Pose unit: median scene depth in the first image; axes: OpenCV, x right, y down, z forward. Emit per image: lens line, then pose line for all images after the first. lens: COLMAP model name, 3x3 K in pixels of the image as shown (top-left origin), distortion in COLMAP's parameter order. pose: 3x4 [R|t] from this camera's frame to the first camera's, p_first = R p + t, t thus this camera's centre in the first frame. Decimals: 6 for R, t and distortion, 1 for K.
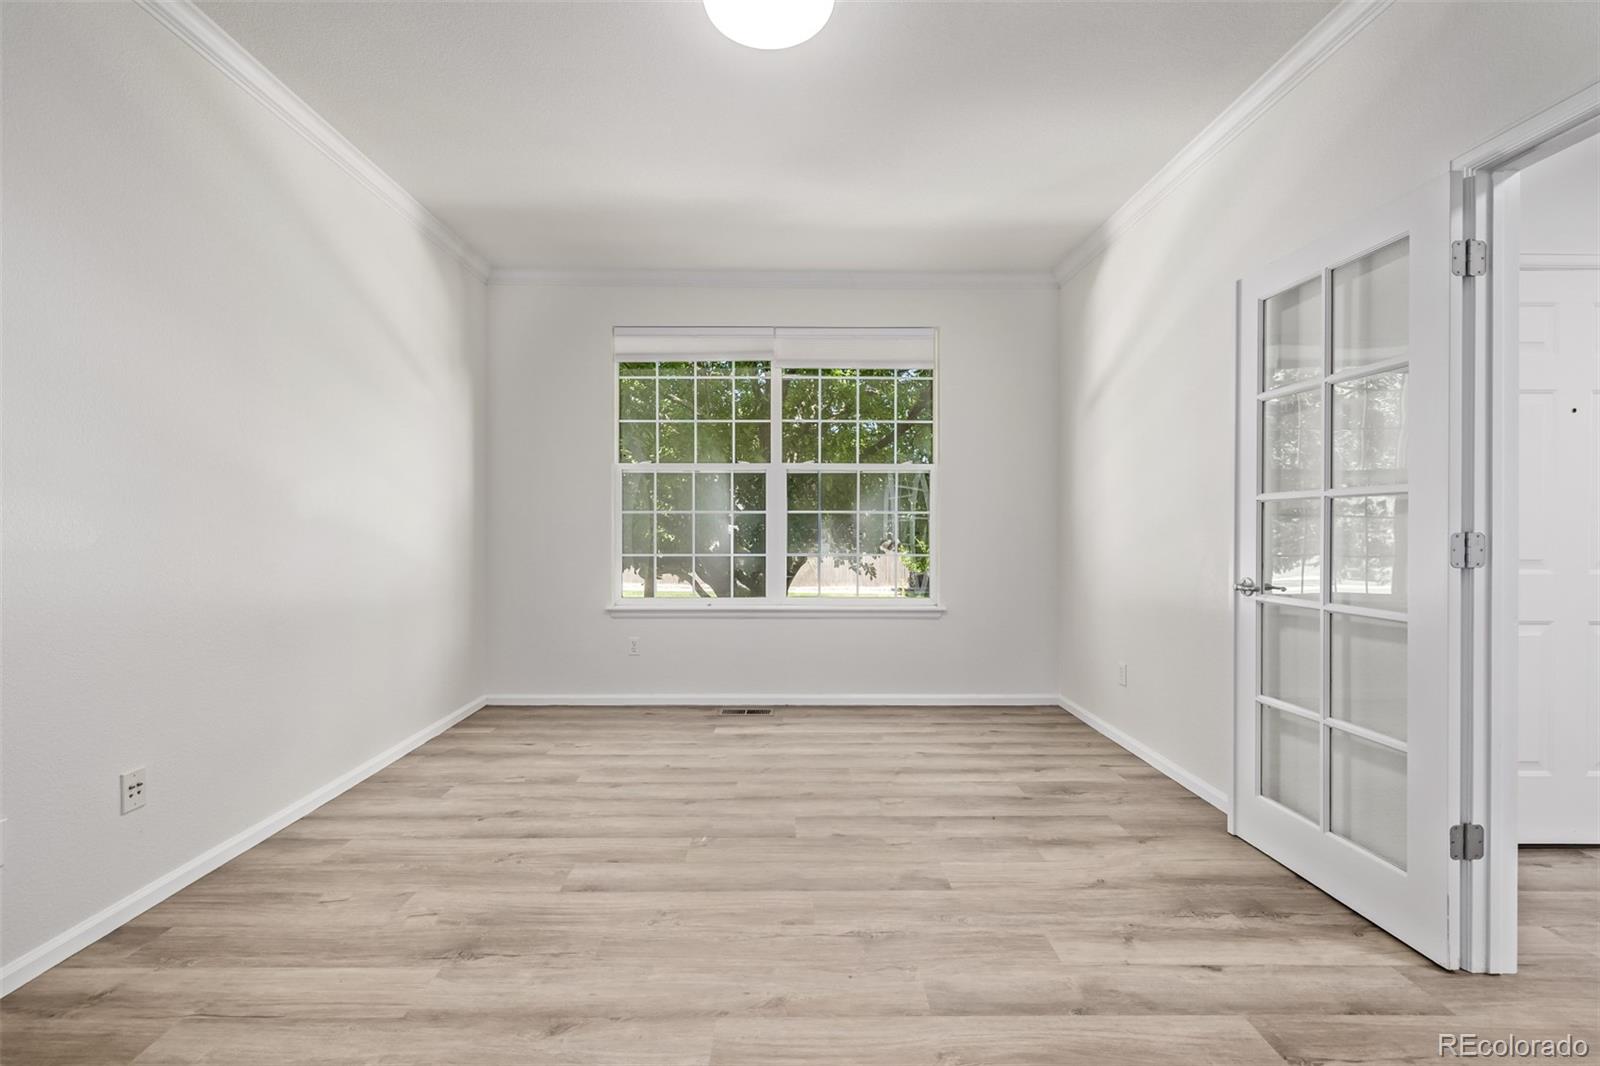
lens RADIAL K [[688.3, 0, 800.0], [0, 688.3, 533.0], [0, 0, 1]] dist [-0.002817, -0.000293]
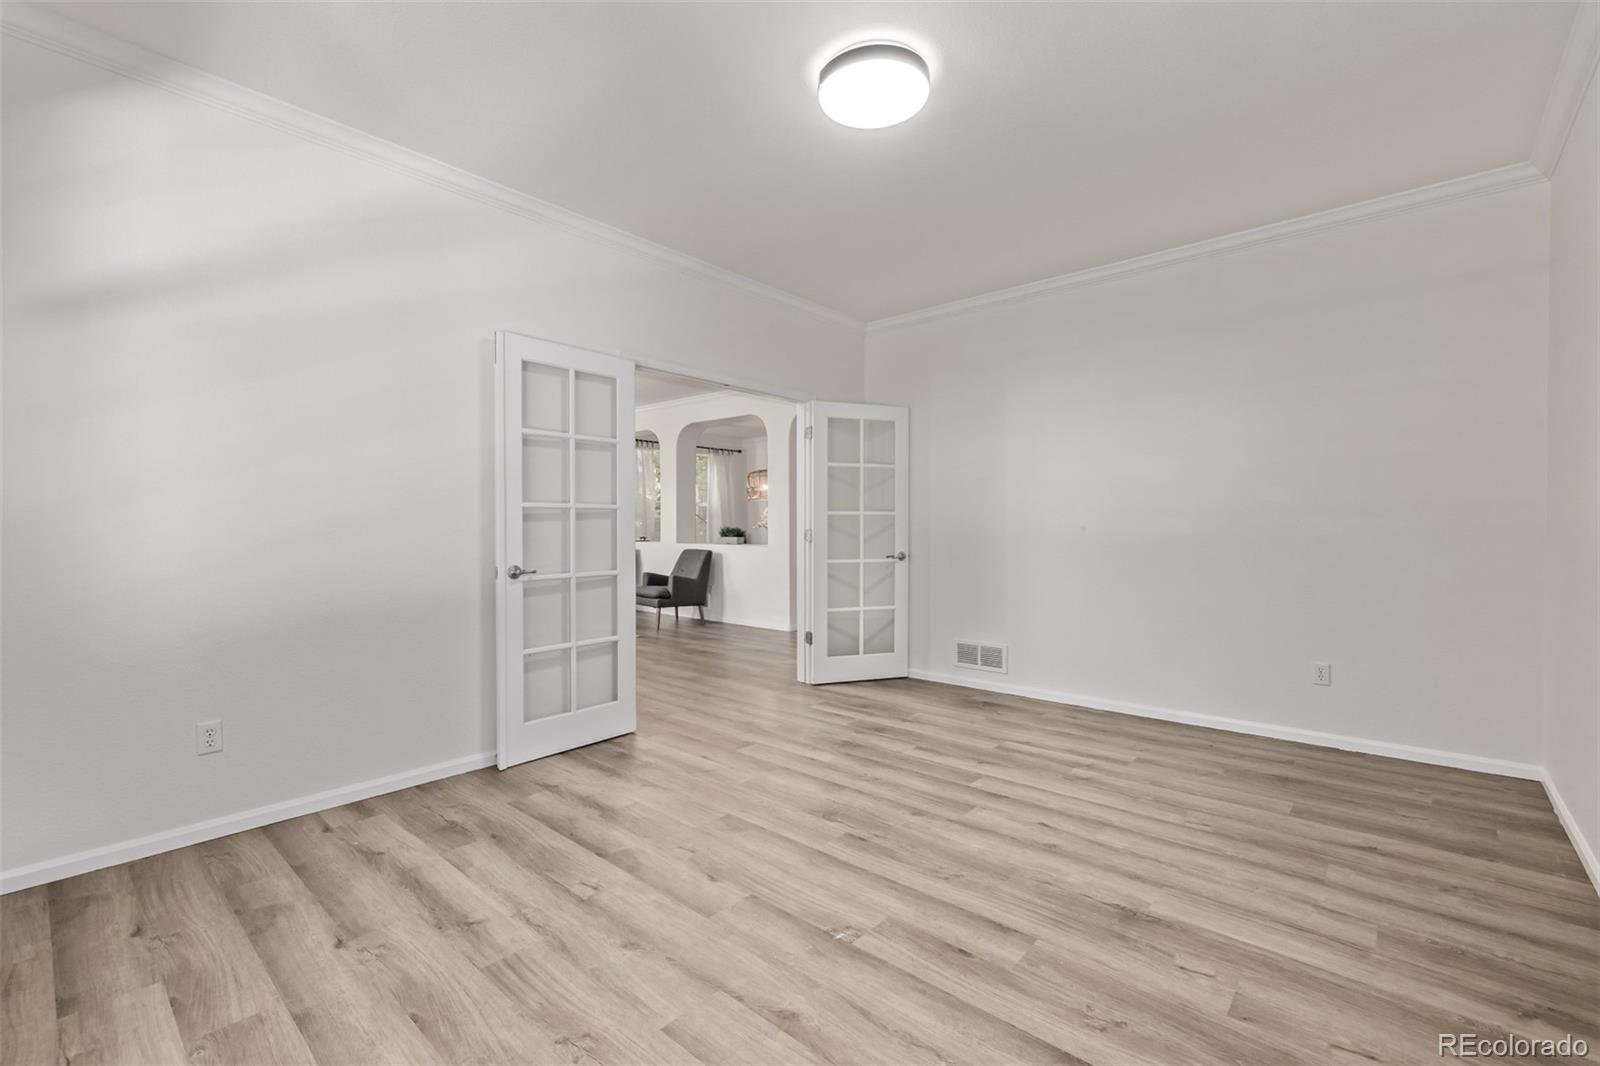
lens RADIAL K [[688.3, 0, 800.0], [0, 688.3, 533.0], [0, 0, 1]] dist [-0.002817, -0.000293]
pose [[-0.740720, -0.007661, 0.671770, -0.619332], [0.007214, 0.999787, 0.019355, -0.008918], [-0.671775, 0.019183, -0.740507, 1.606618]]
